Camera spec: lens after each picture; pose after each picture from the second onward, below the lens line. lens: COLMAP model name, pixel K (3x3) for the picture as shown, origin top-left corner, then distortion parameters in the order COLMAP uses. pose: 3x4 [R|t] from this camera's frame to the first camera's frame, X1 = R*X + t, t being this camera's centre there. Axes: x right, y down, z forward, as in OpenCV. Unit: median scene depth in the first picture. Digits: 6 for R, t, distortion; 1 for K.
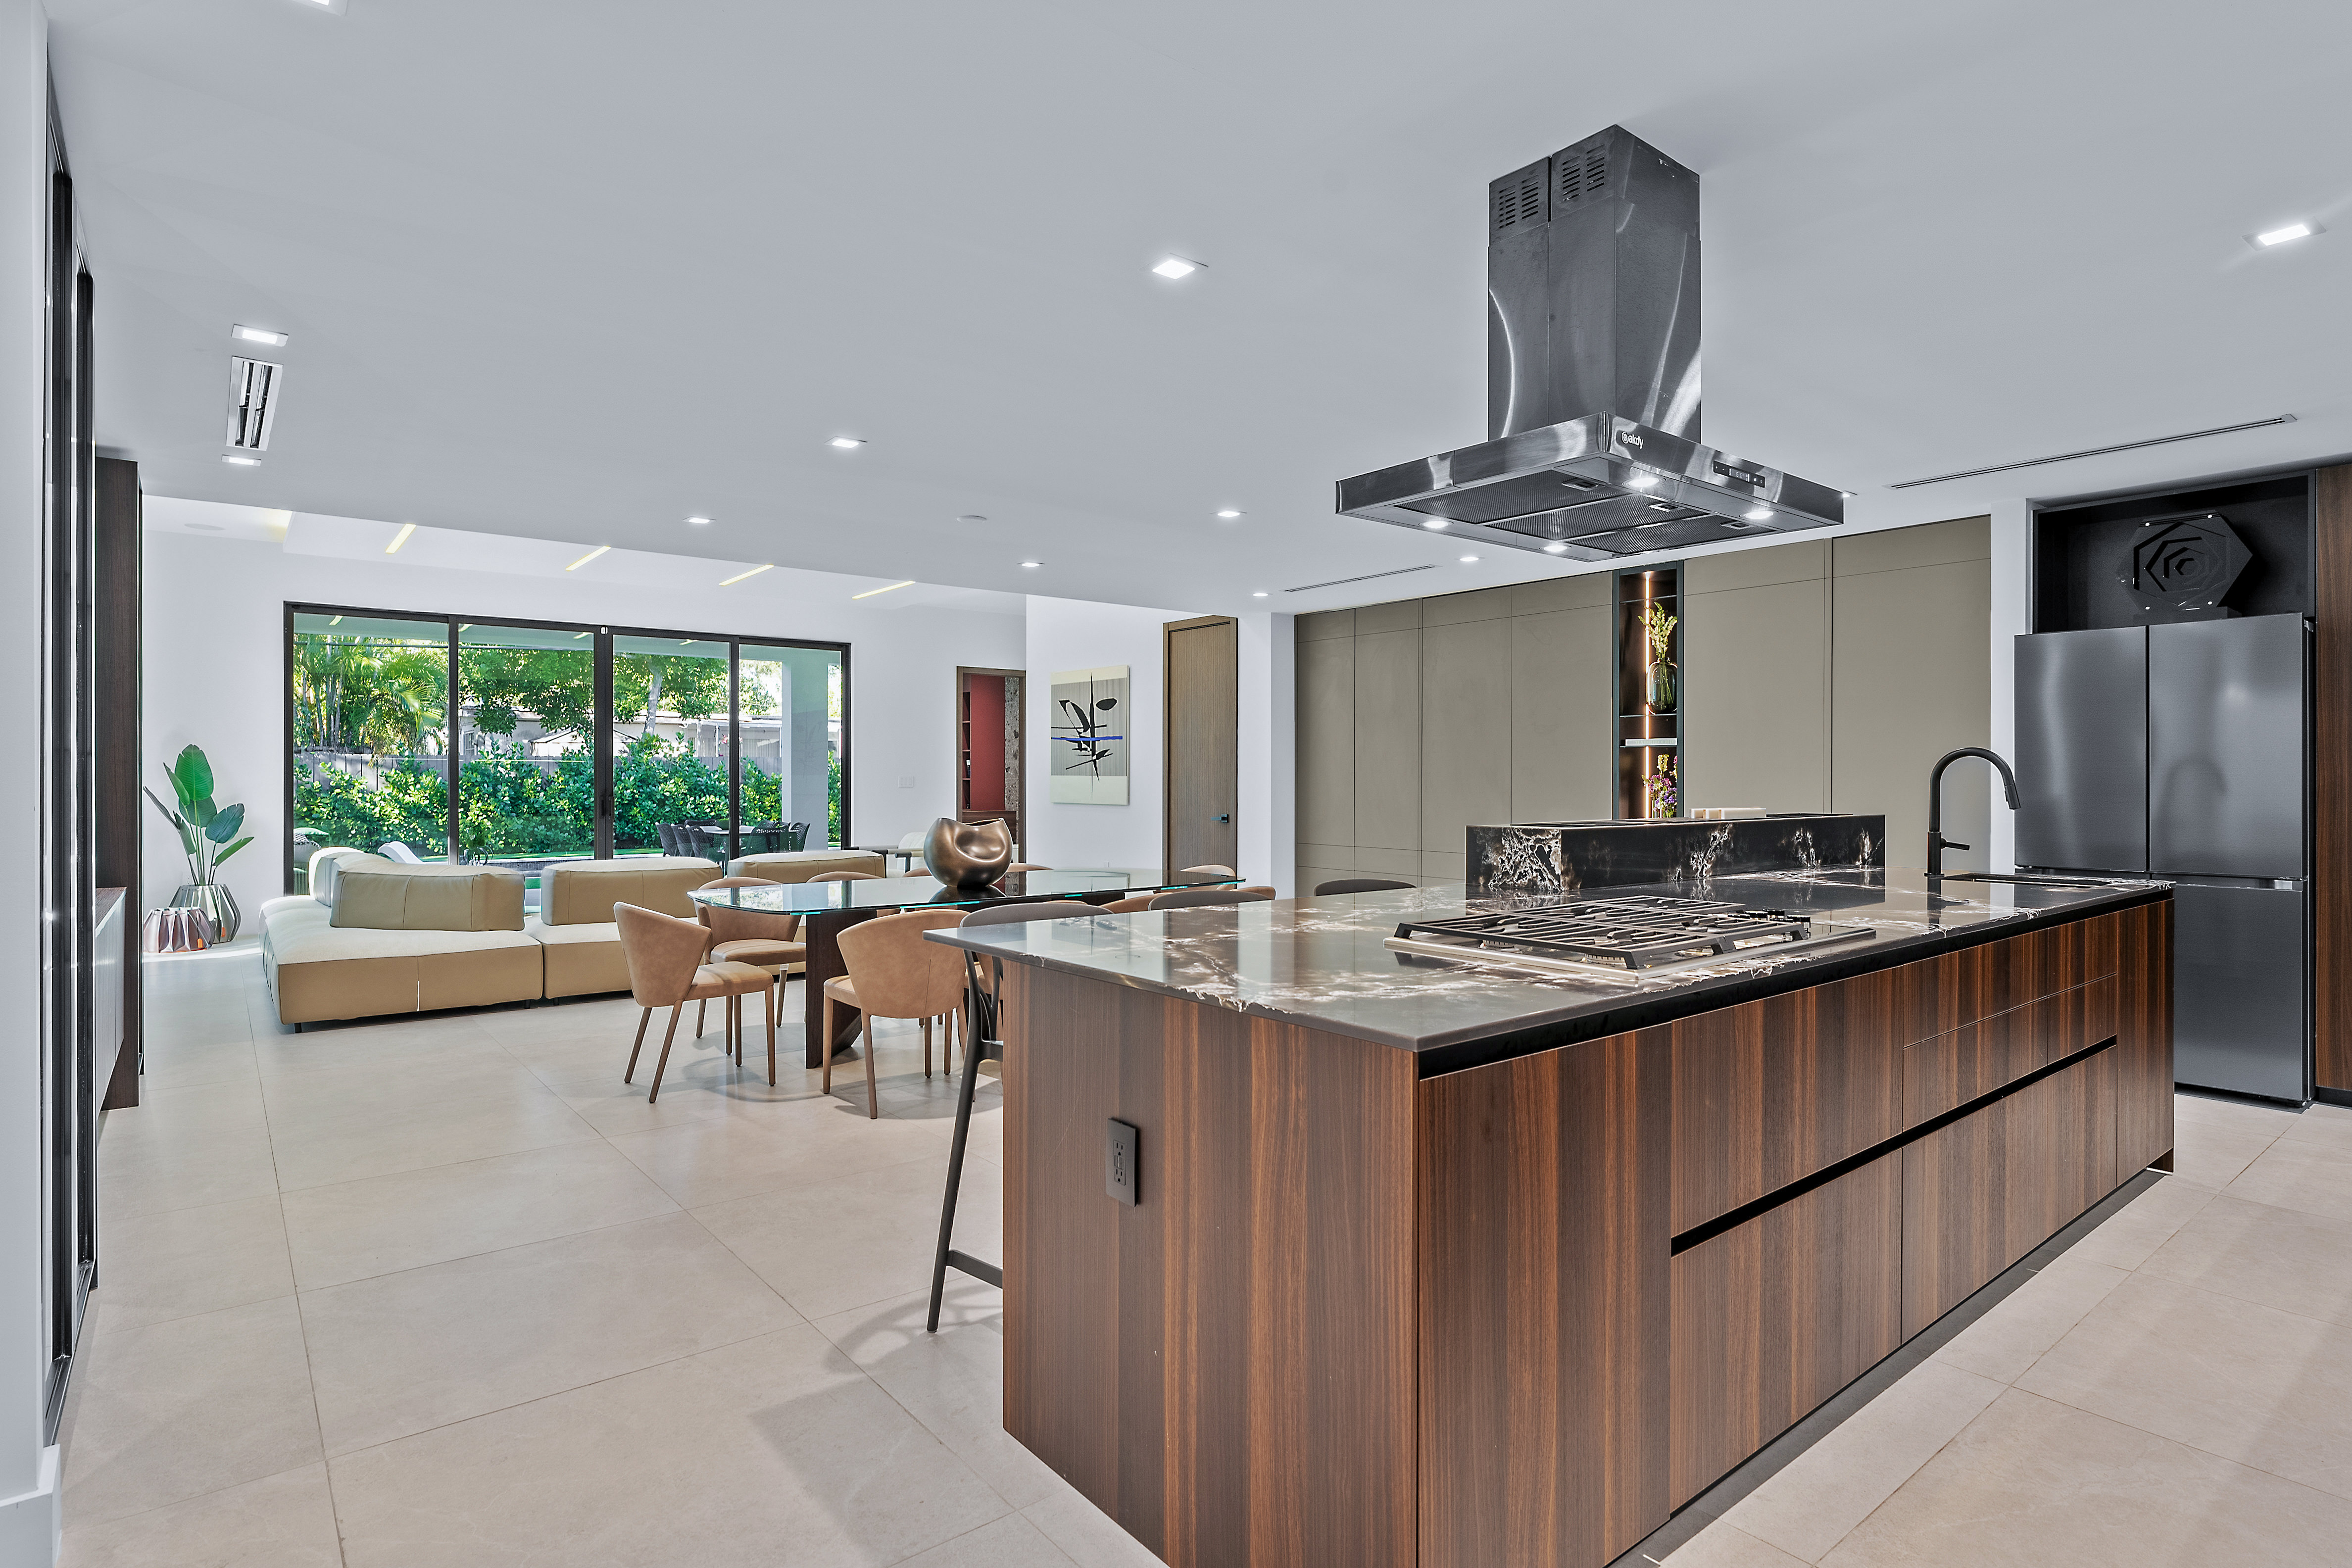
lens RADIAL K [[1196.7, 0, 1176.0], [0, 1196.7, 784.0], [0, 0, 1]] dist [-0.002926, -0.001245]
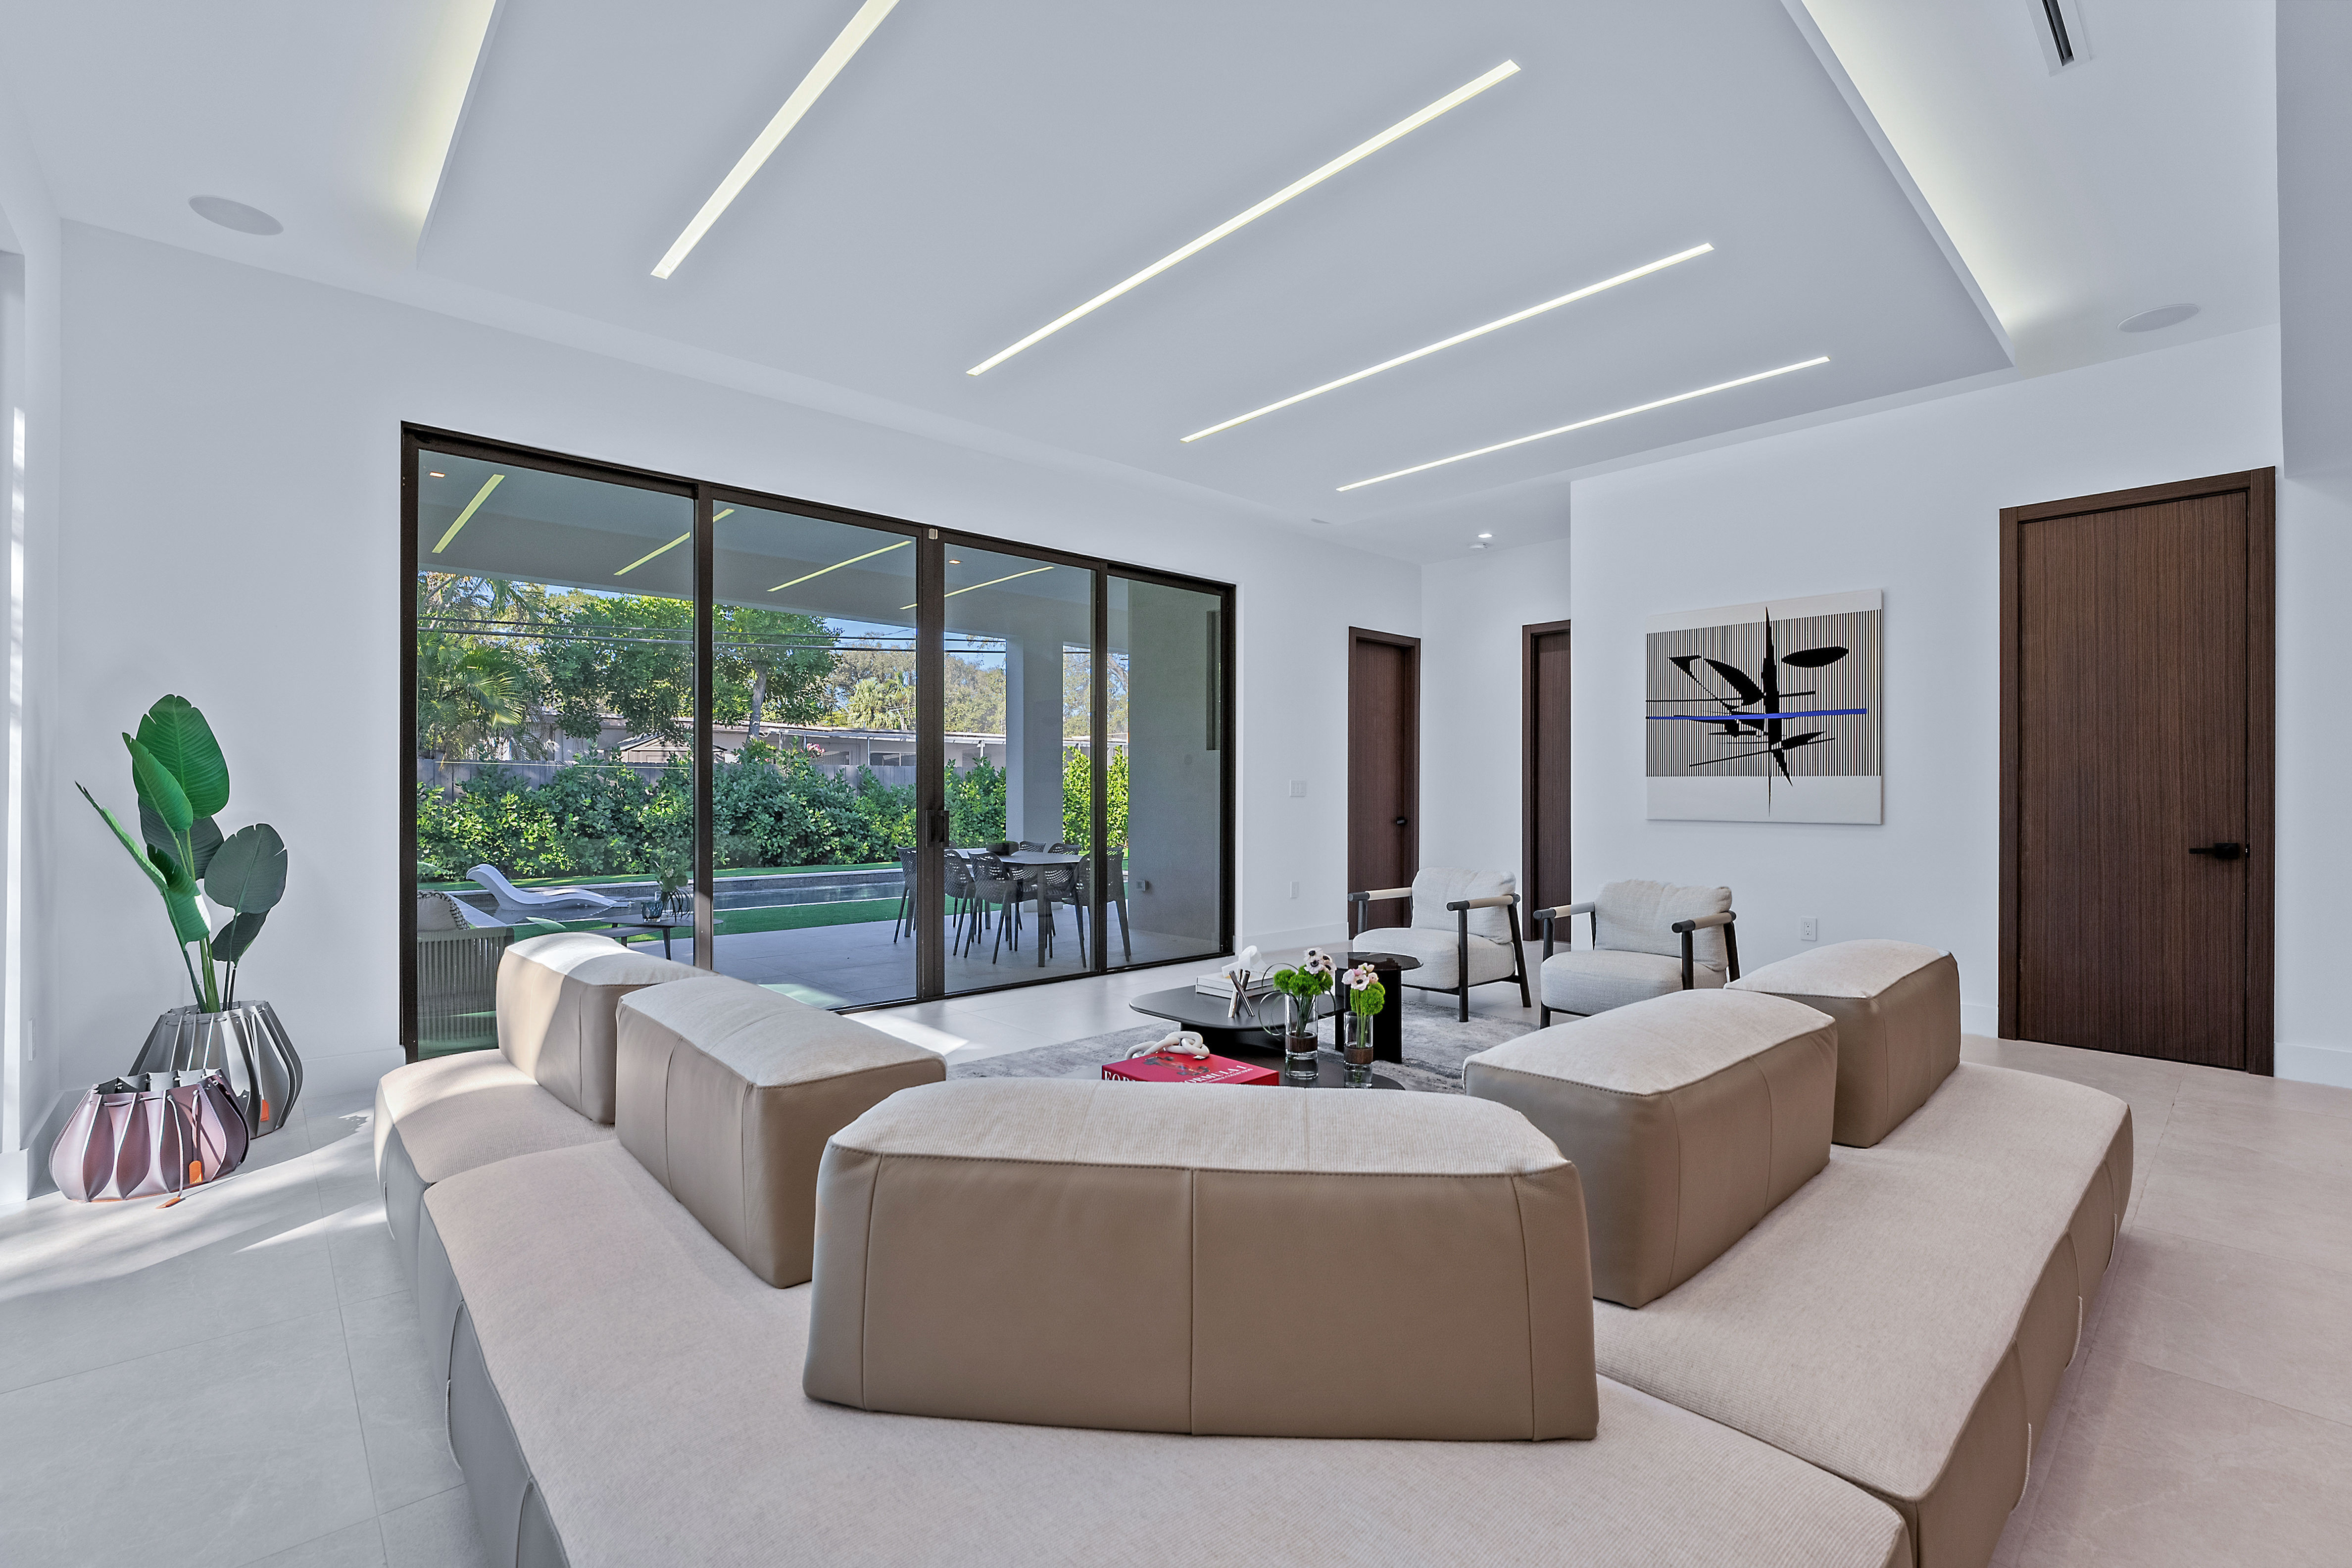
lens RADIAL K [[1013.8, 0, 1176.0], [0, 1013.8, 784.0], [0, 0, 1]] dist [-0.002305, -0.000078]
pose [[0.997934, 0.002717, 0.064190, -0.408563], [-0.001787, 0.999893, -0.014552, 0.005222], [-0.064222, 0.014407, 0.997832, 0.507239]]
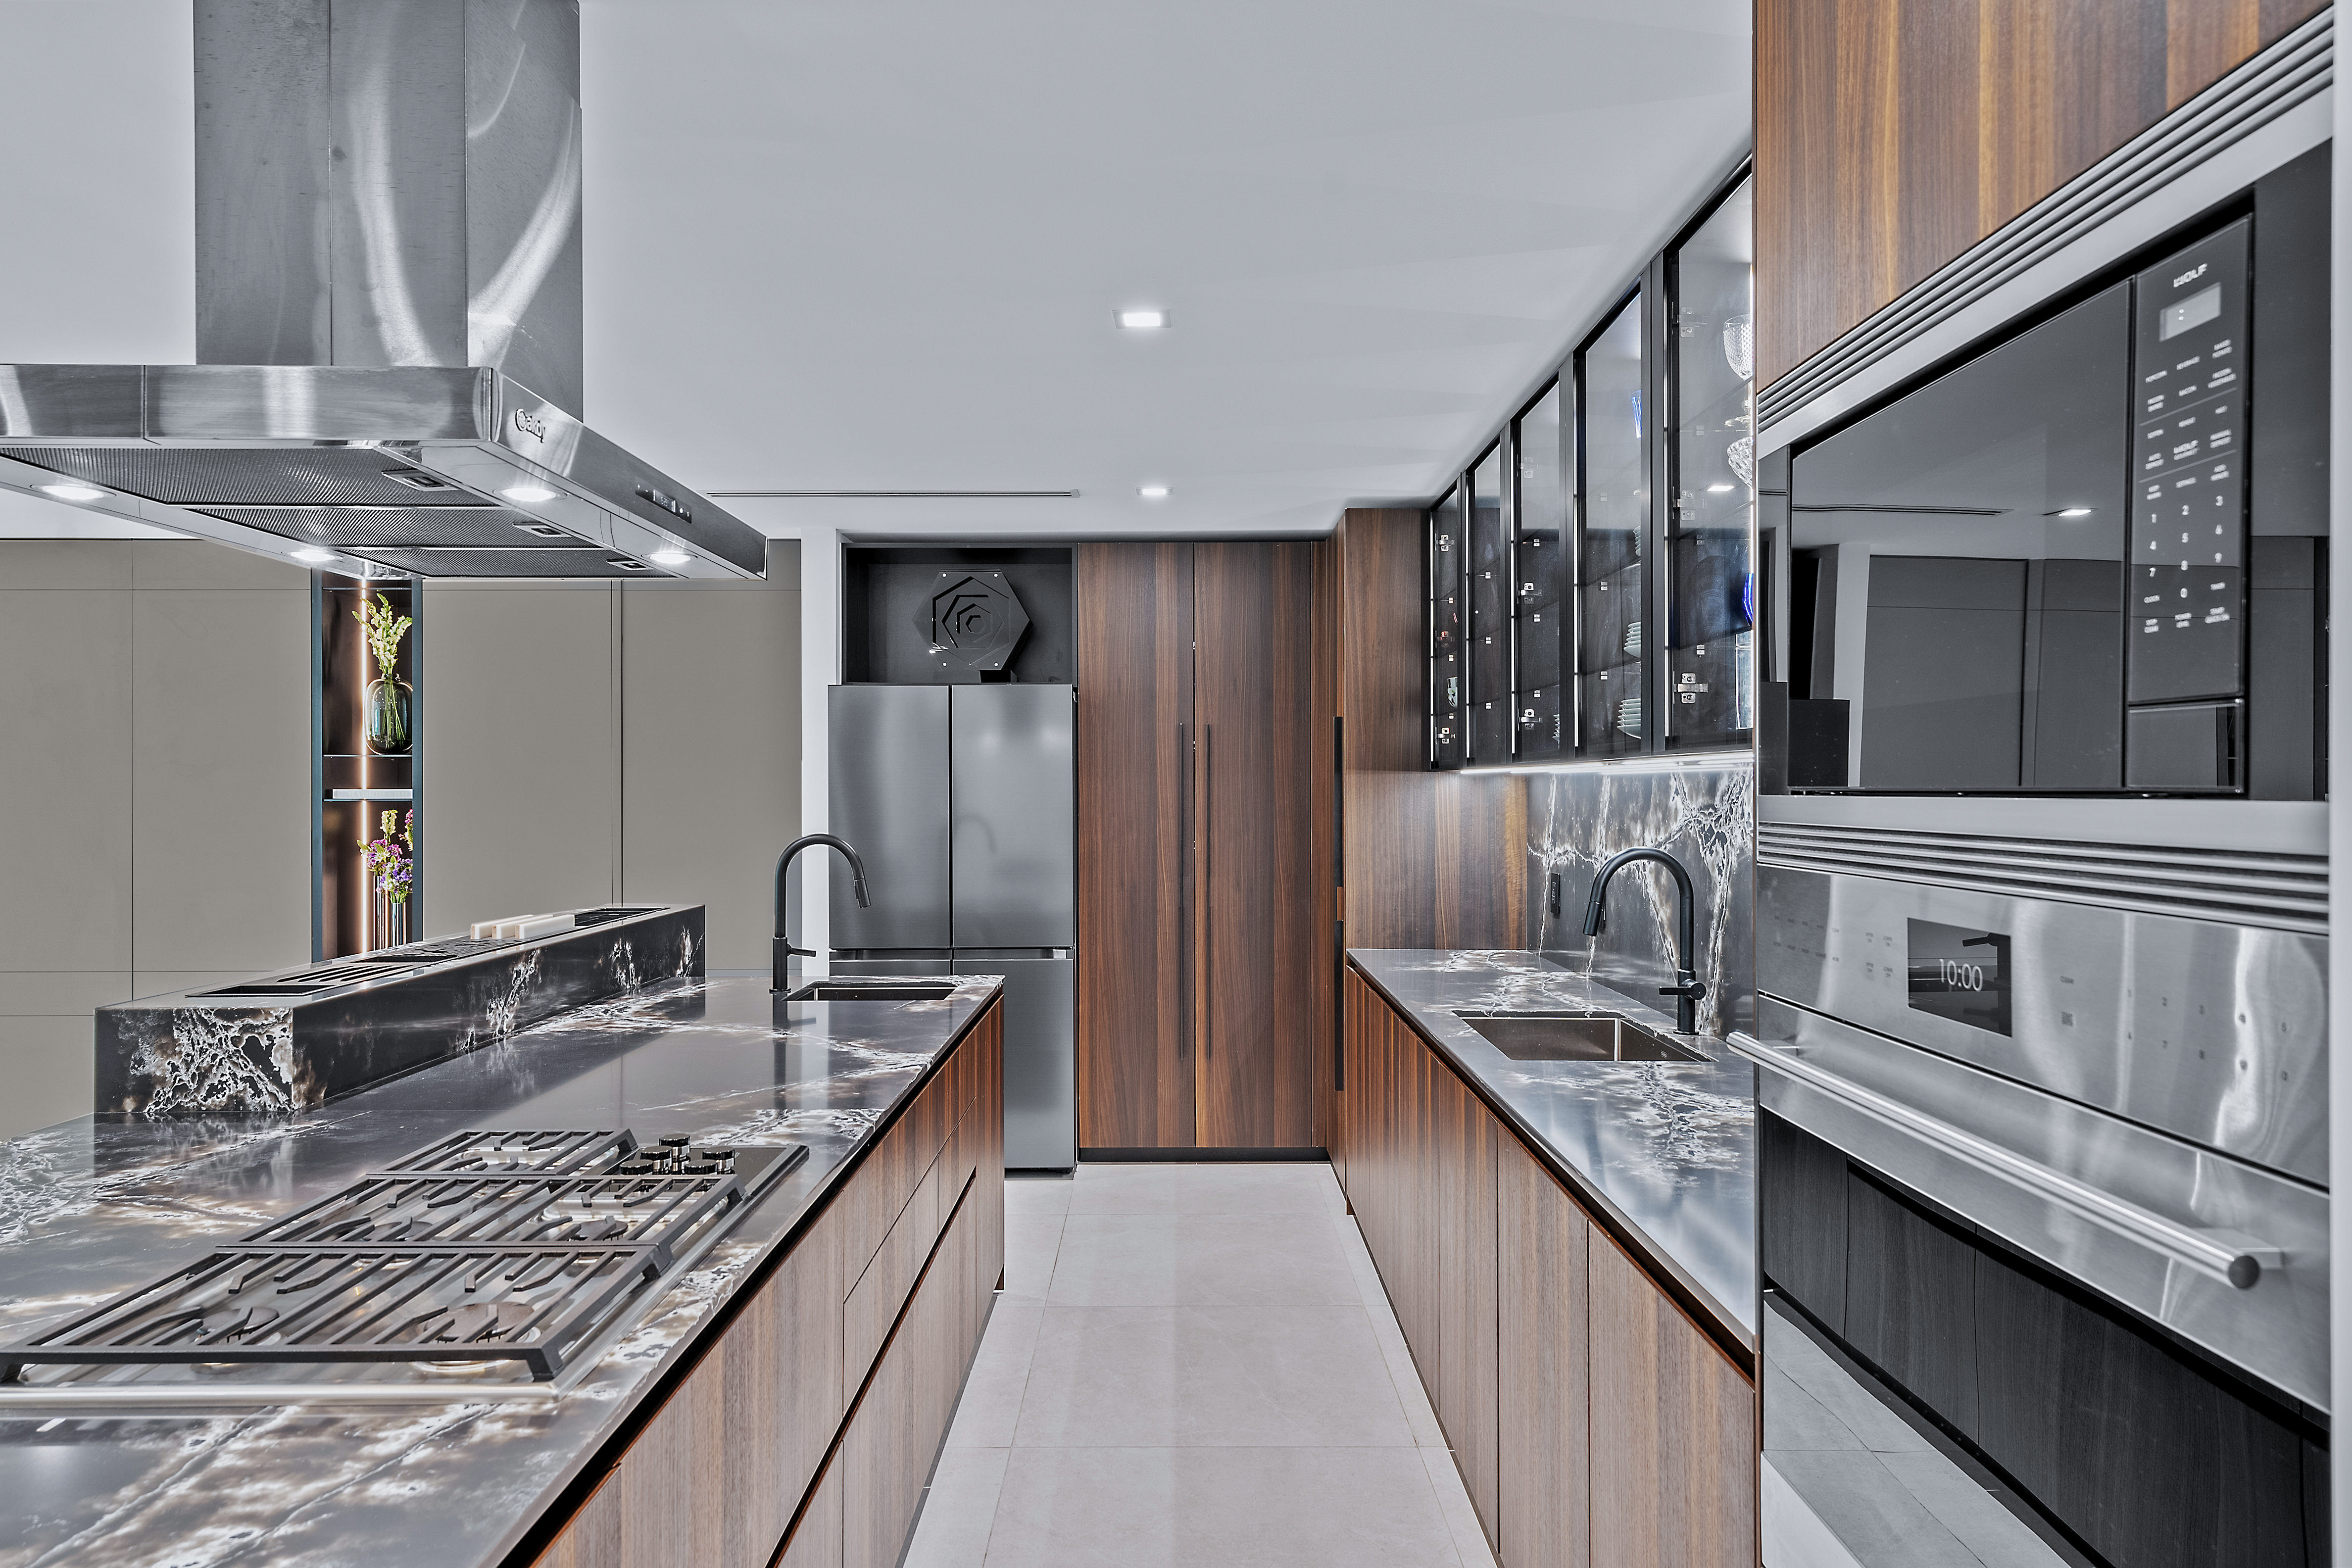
lens RADIAL K [[1484.5, 0, 1176.0], [0, 1484.5, 784.0], [0, 0, 1]] dist [0.001031, 0.002309]
pose [[0.617282, -0.000515, 0.786742, 0.007031], [0.007146, 0.999962, -0.004953, -0.040036], [-0.786710, 0.008679, 0.617262, 0.118706]]
